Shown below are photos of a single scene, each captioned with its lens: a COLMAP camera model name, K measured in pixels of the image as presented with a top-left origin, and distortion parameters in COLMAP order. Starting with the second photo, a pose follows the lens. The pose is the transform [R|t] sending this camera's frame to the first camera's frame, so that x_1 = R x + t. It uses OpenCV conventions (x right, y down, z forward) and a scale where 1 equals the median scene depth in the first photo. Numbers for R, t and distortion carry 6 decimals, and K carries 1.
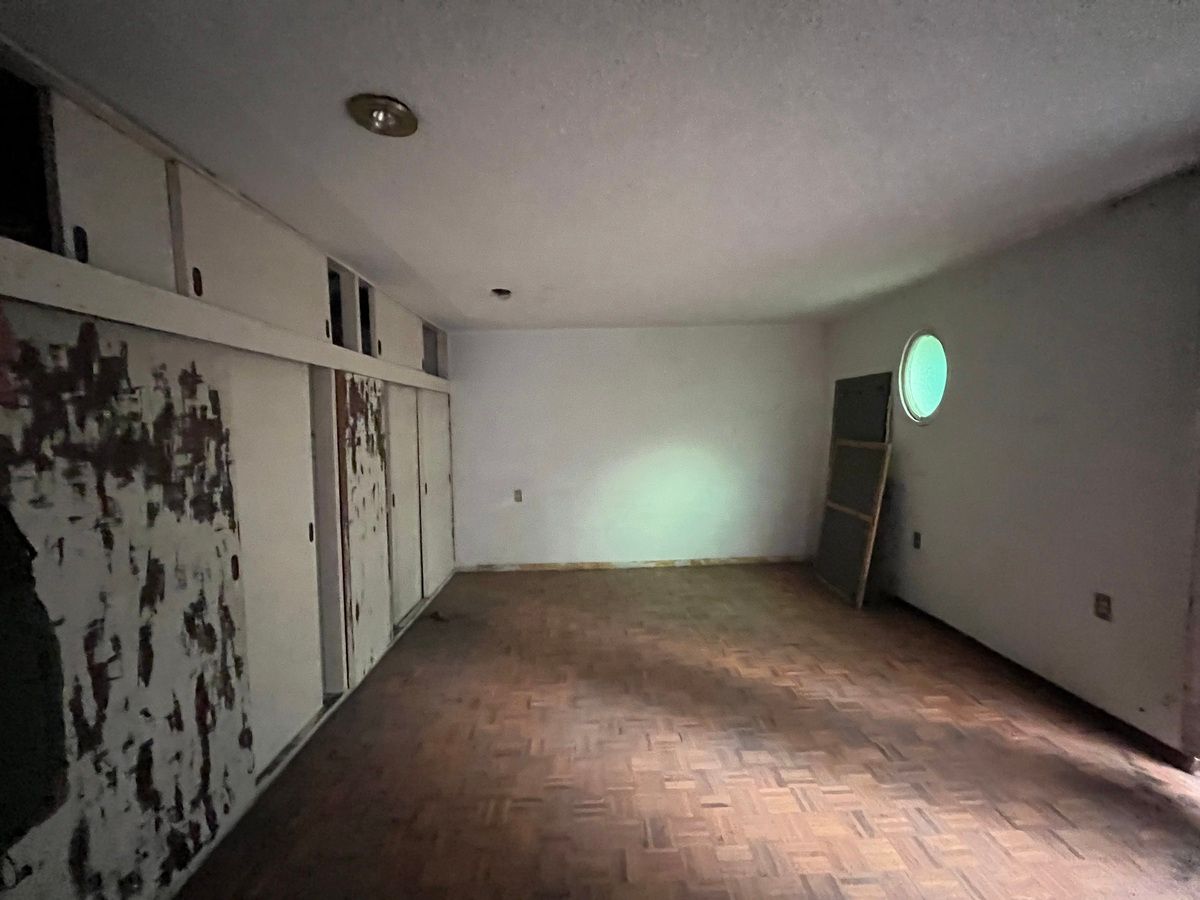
lens RADIAL K [[482.6, 0, 595.4], [0, 482.6, 446.1], [0, 0, 1]] dist [-0.001894, -0.000675]
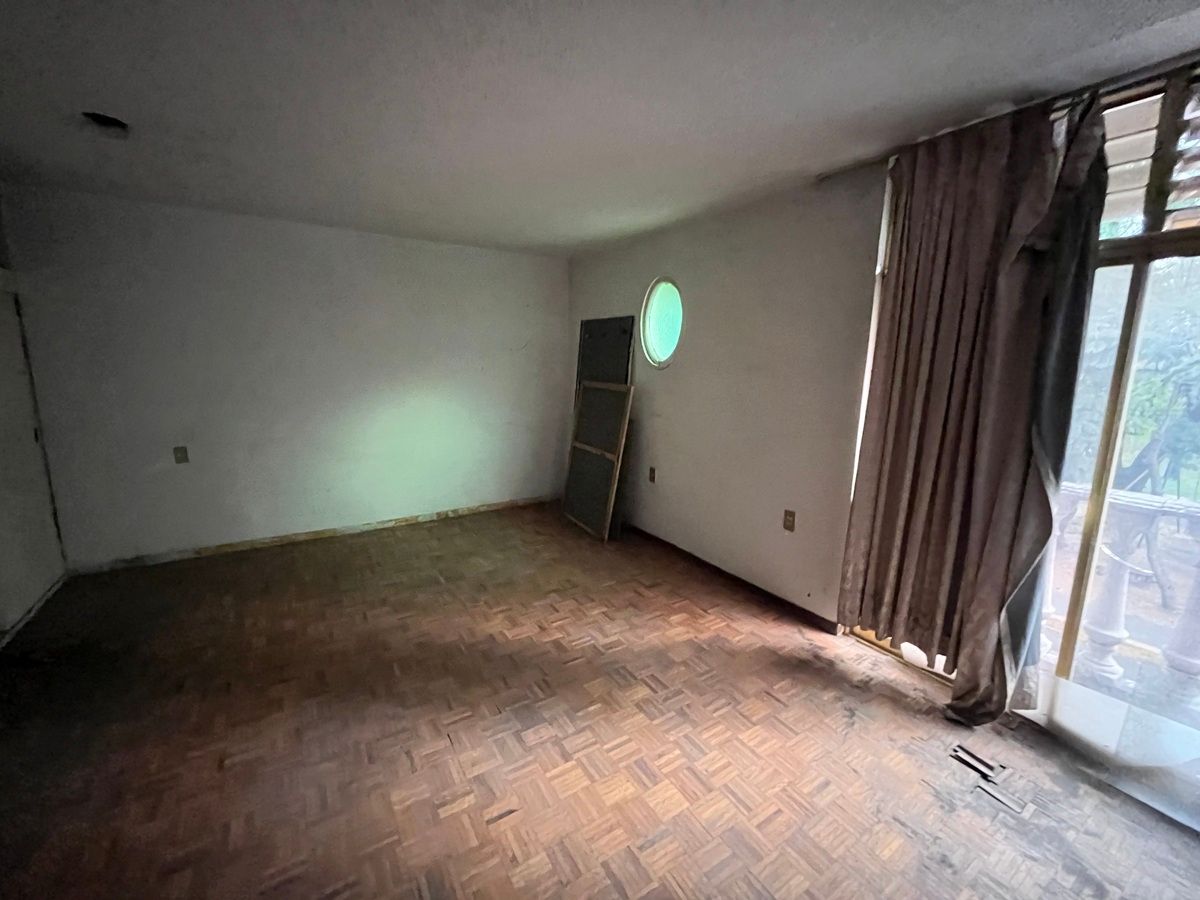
lens RADIAL K [[482.6, 0, 595.4], [0, 482.6, 446.1], [0, 0, 1]] dist [-0.001894, -0.000675]
pose [[0.856032, -0.056523, 0.513824, -0.008883], [-0.011127, 0.991759, 0.127636, -0.011605], [-0.516804, -0.114978, 0.848348, 0.202458]]
